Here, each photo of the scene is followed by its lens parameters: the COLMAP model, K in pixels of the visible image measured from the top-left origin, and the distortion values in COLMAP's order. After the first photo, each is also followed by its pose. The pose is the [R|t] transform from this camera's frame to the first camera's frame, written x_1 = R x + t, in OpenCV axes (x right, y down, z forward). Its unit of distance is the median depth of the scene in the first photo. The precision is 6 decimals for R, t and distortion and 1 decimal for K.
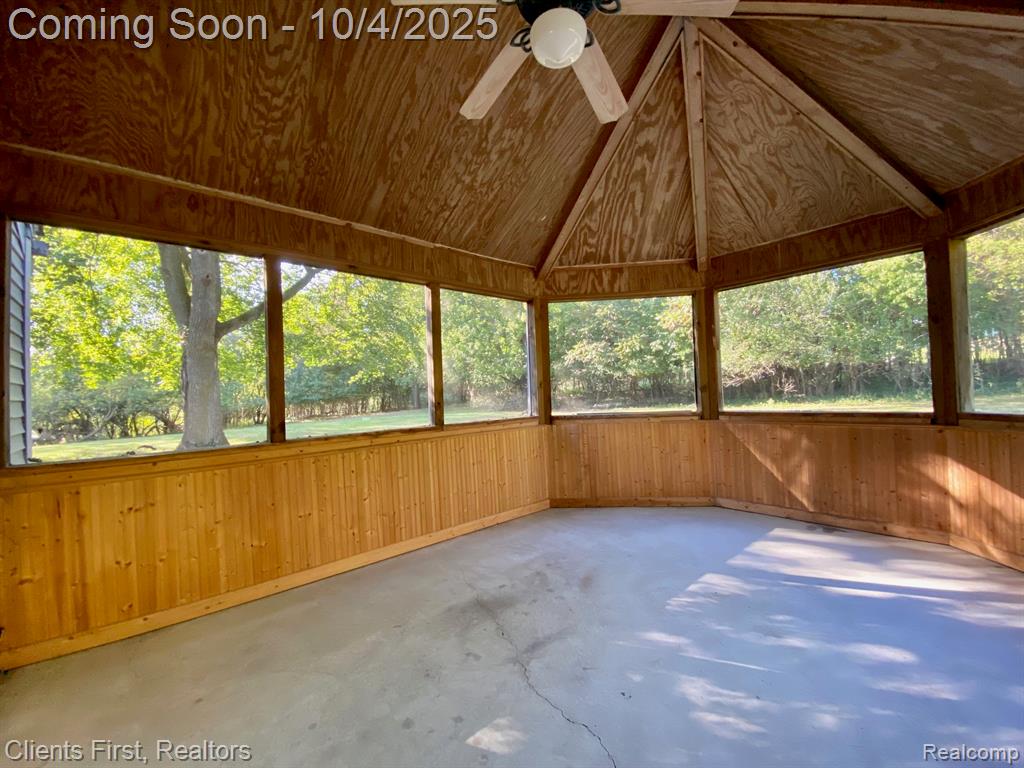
lens RADIAL K [[413.0, 0, 509.3], [0, 413.0, 385.5], [0, 0, 1]] dist [0.017149, -0.021133]
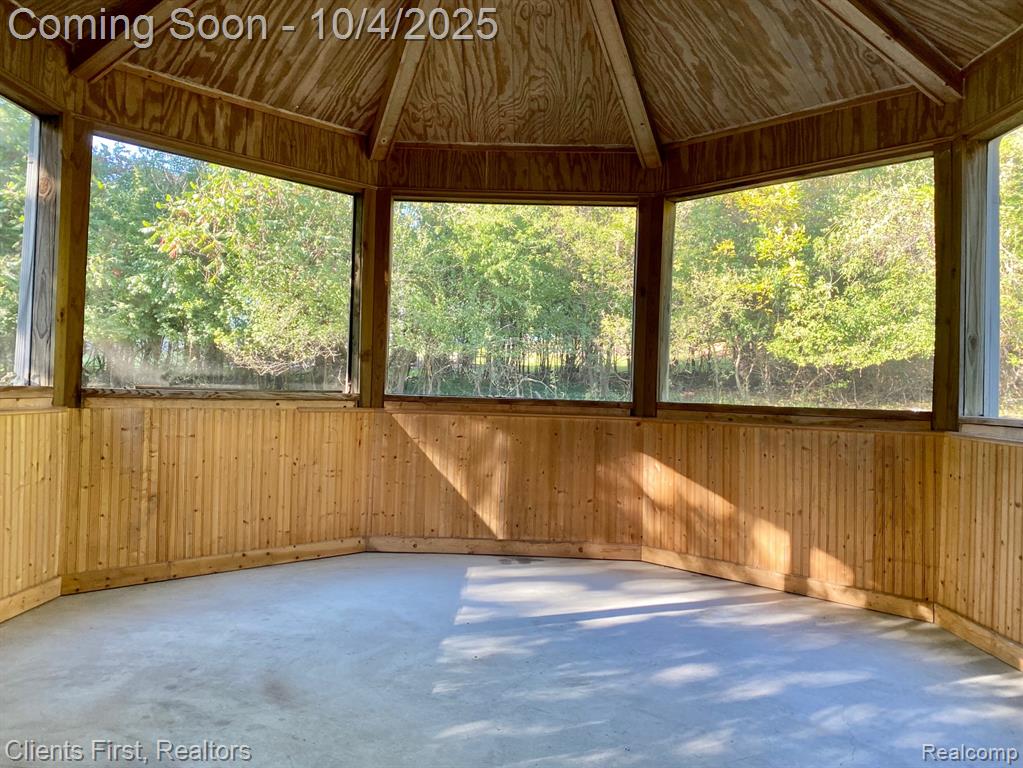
lens RADIAL K [[780.2, 0, 513.0], [0, 780.2, 373.4], [0, 0, 1]] dist [0.063559, -0.073844]
pose [[0.664467, 0.069727, 0.744058, -0.225765], [-0.068296, 0.997137, -0.032453, 0.055111], [-0.744191, -0.029252, 0.667326, 0.089753]]
